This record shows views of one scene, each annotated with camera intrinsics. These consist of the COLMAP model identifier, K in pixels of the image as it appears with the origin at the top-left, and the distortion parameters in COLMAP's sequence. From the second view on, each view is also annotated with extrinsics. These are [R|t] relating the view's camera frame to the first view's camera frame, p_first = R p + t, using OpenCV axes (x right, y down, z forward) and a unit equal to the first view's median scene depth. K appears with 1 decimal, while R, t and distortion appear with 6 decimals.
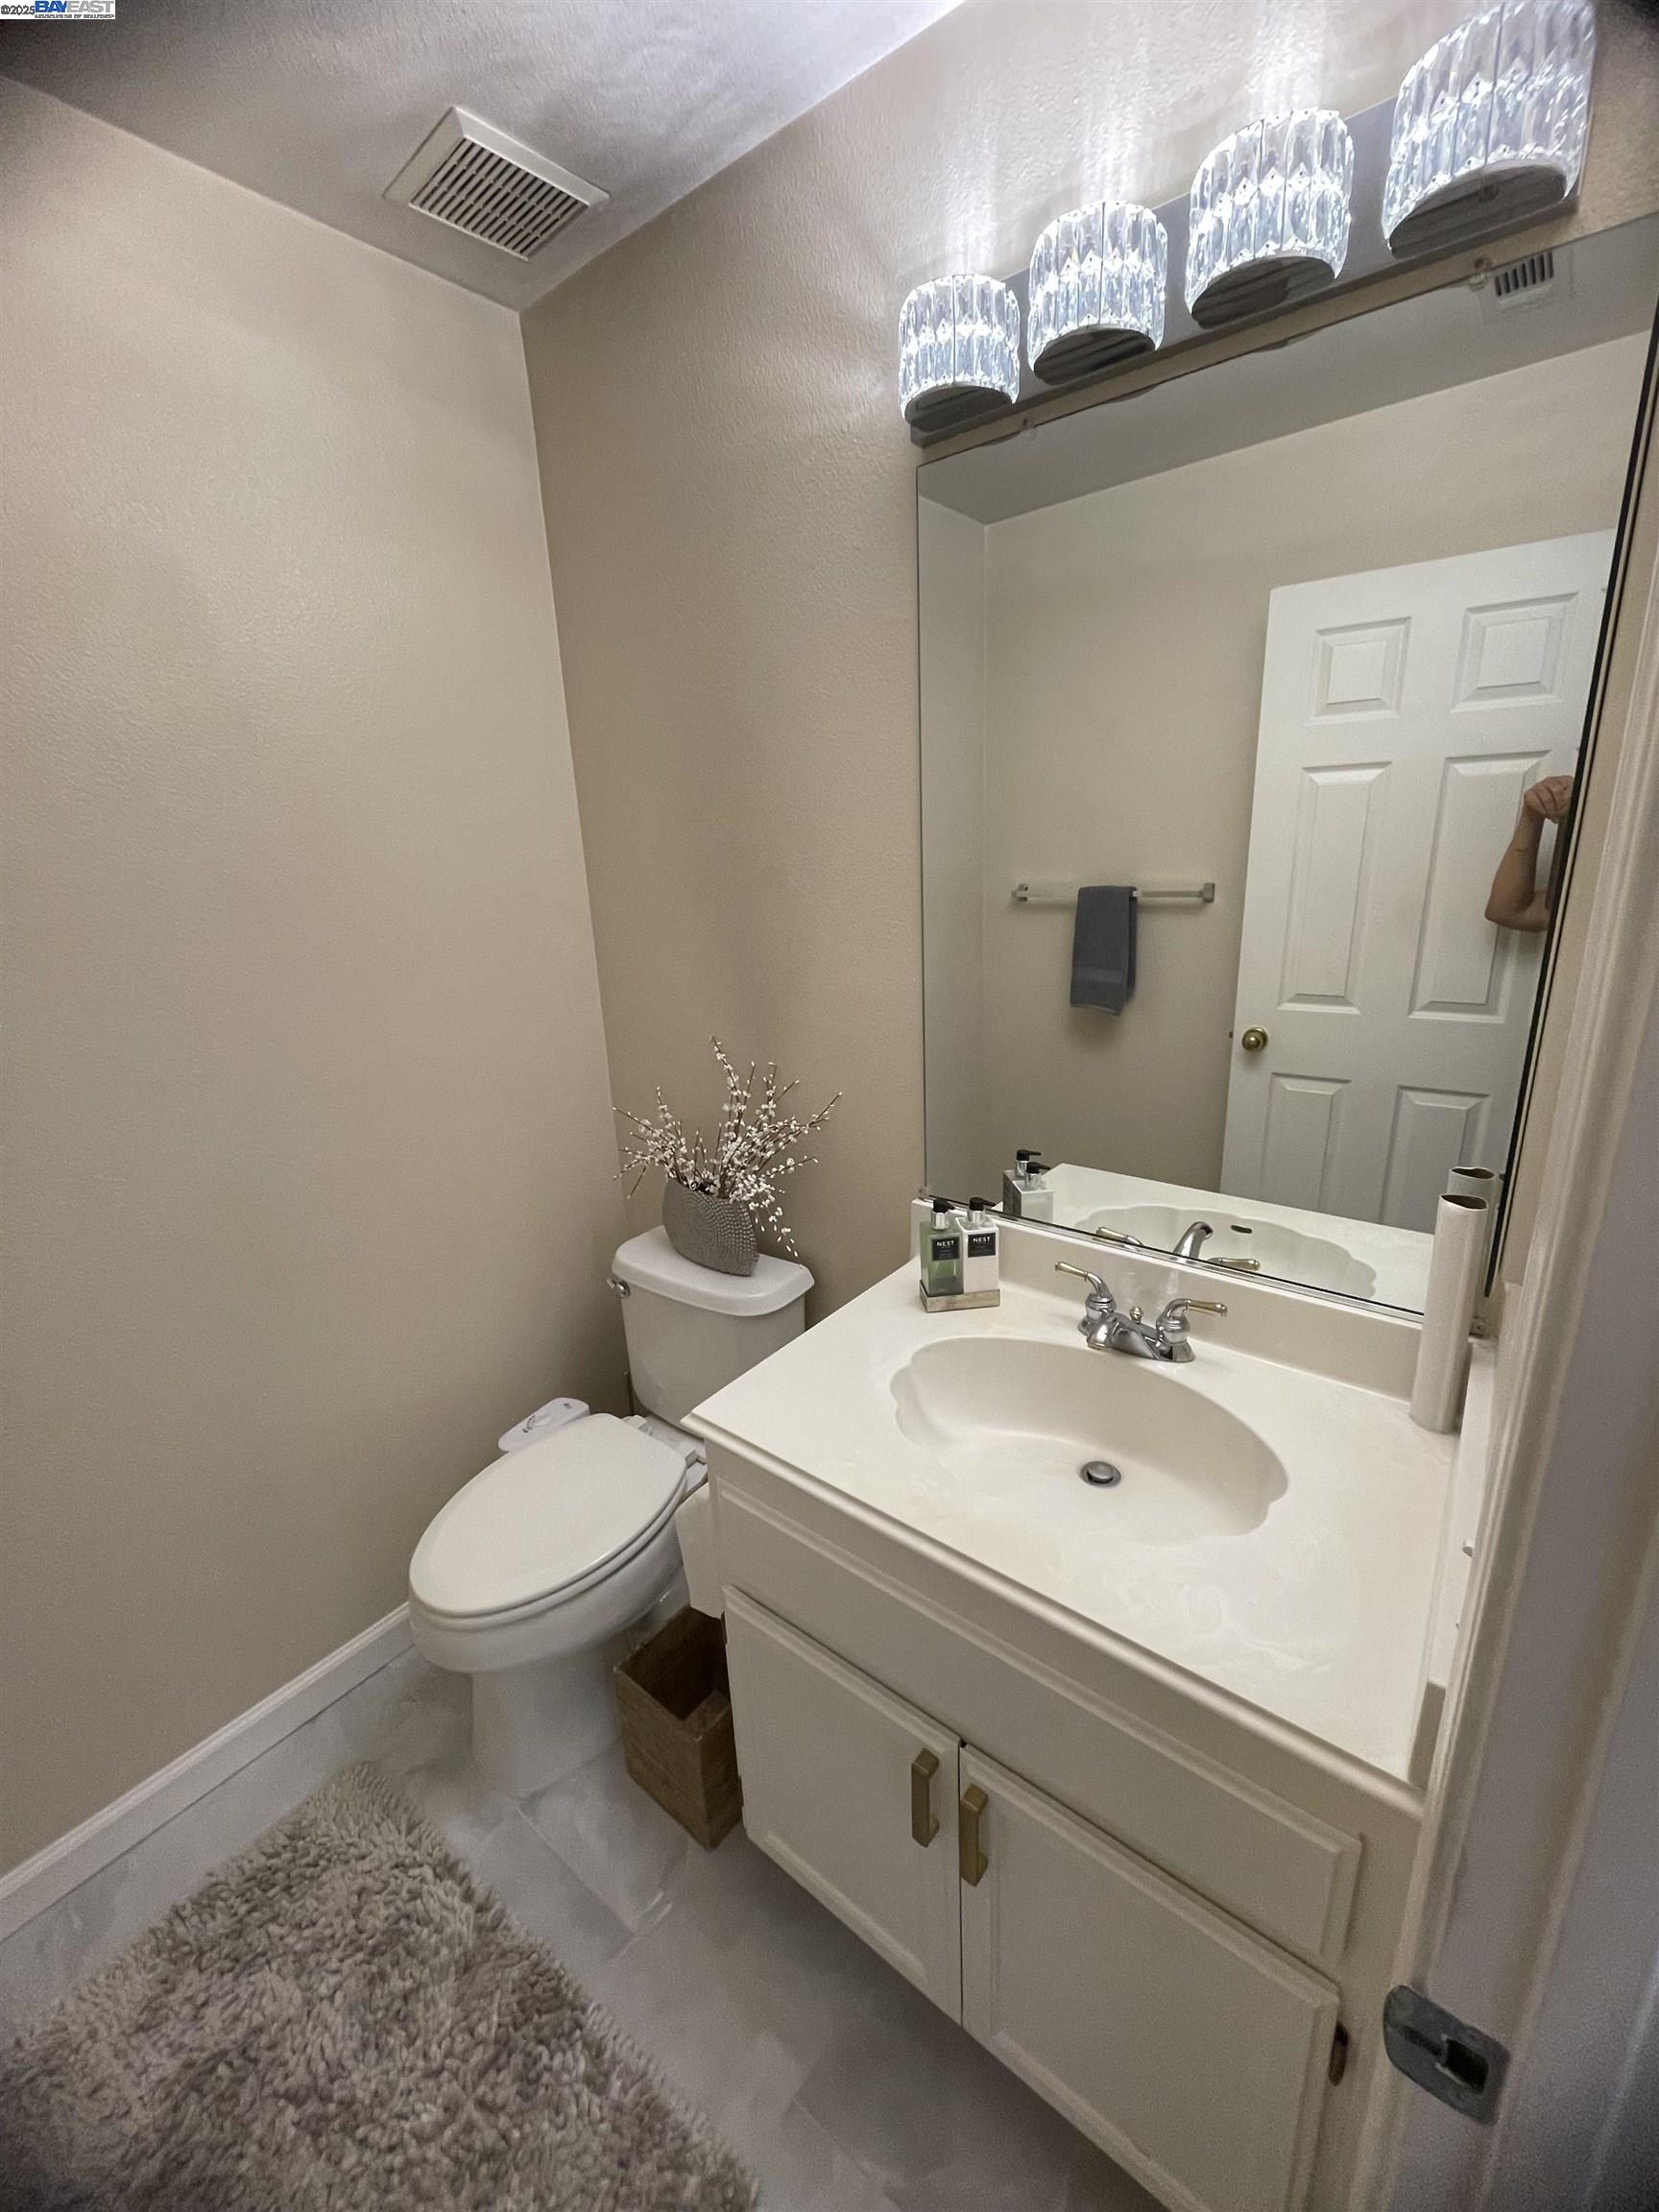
lens RADIAL K [[929.4, 0, 829.5], [0, 929.4, 1106.0], [0, 0, 1]] dist [-0.001095, -0.000546]
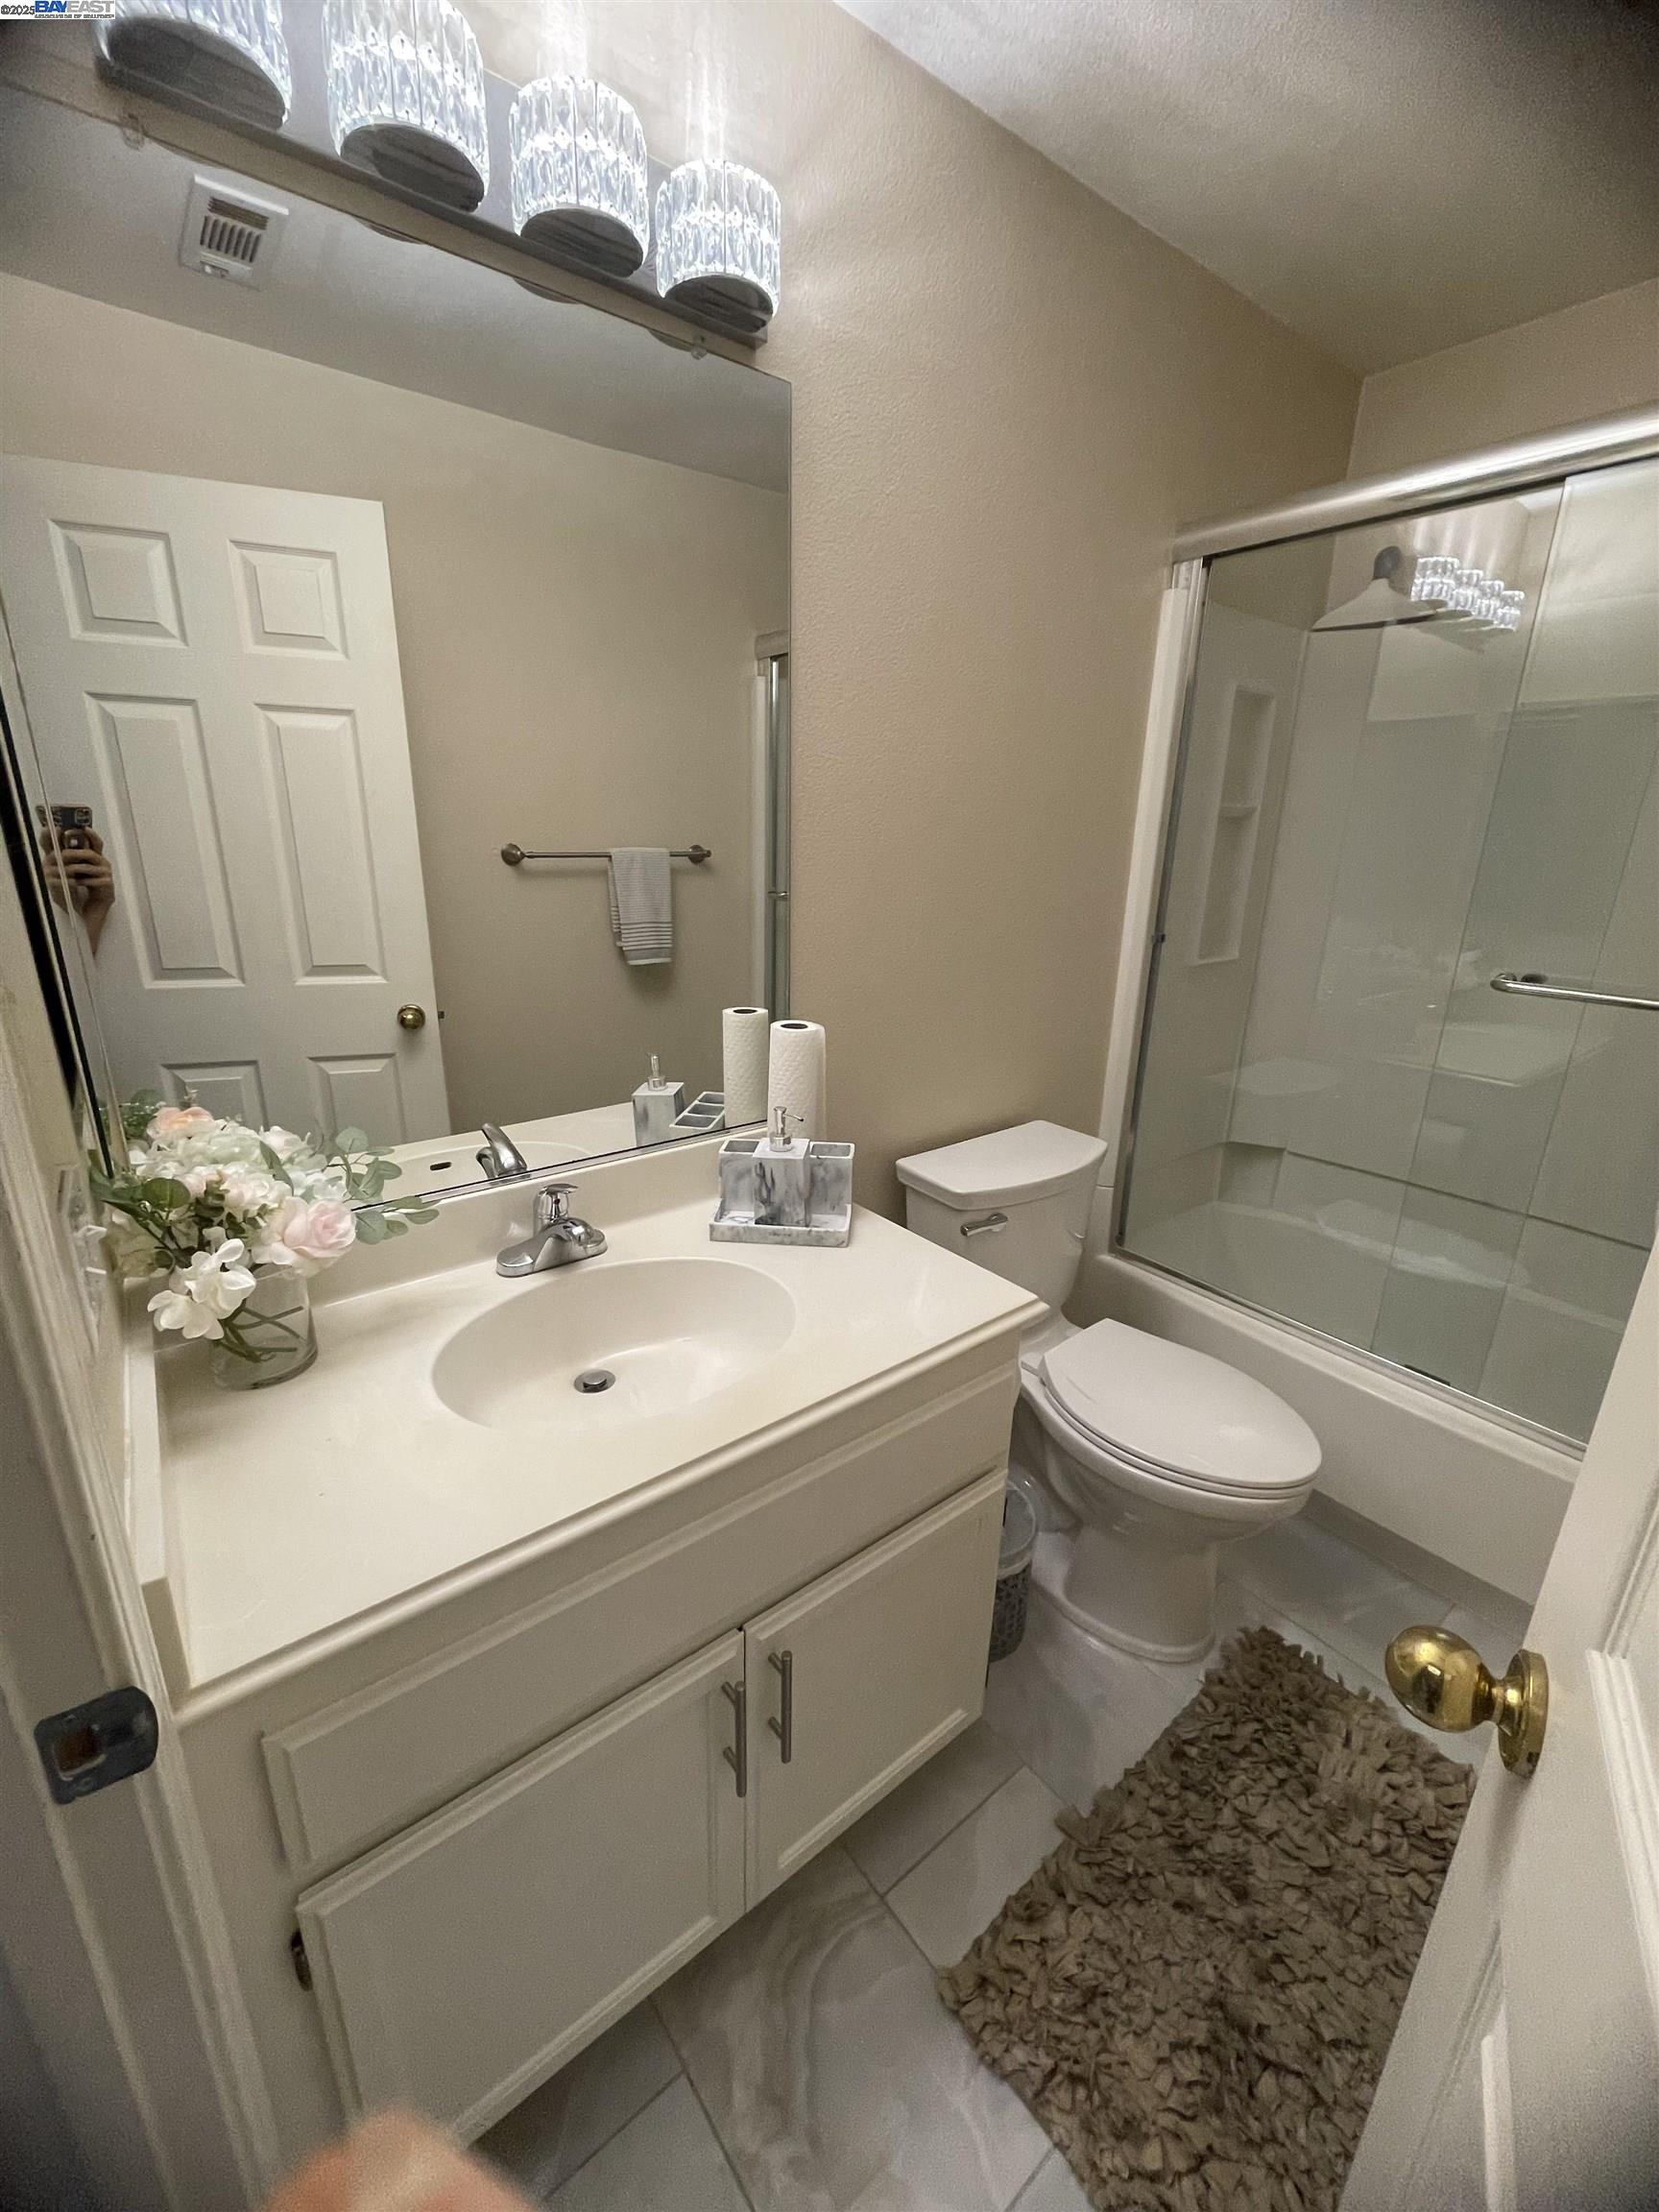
lens RADIAL K [[929.4, 0, 829.5], [0, 929.4, 1106.0], [0, 0, 1]] dist [-0.001095, -0.000546]
pose [[0.206370, -0.251944, 0.945482, -1.156678], [0.250087, 0.947769, 0.197967, -0.067714], [-0.945975, 0.195598, 0.258599, 0.931173]]
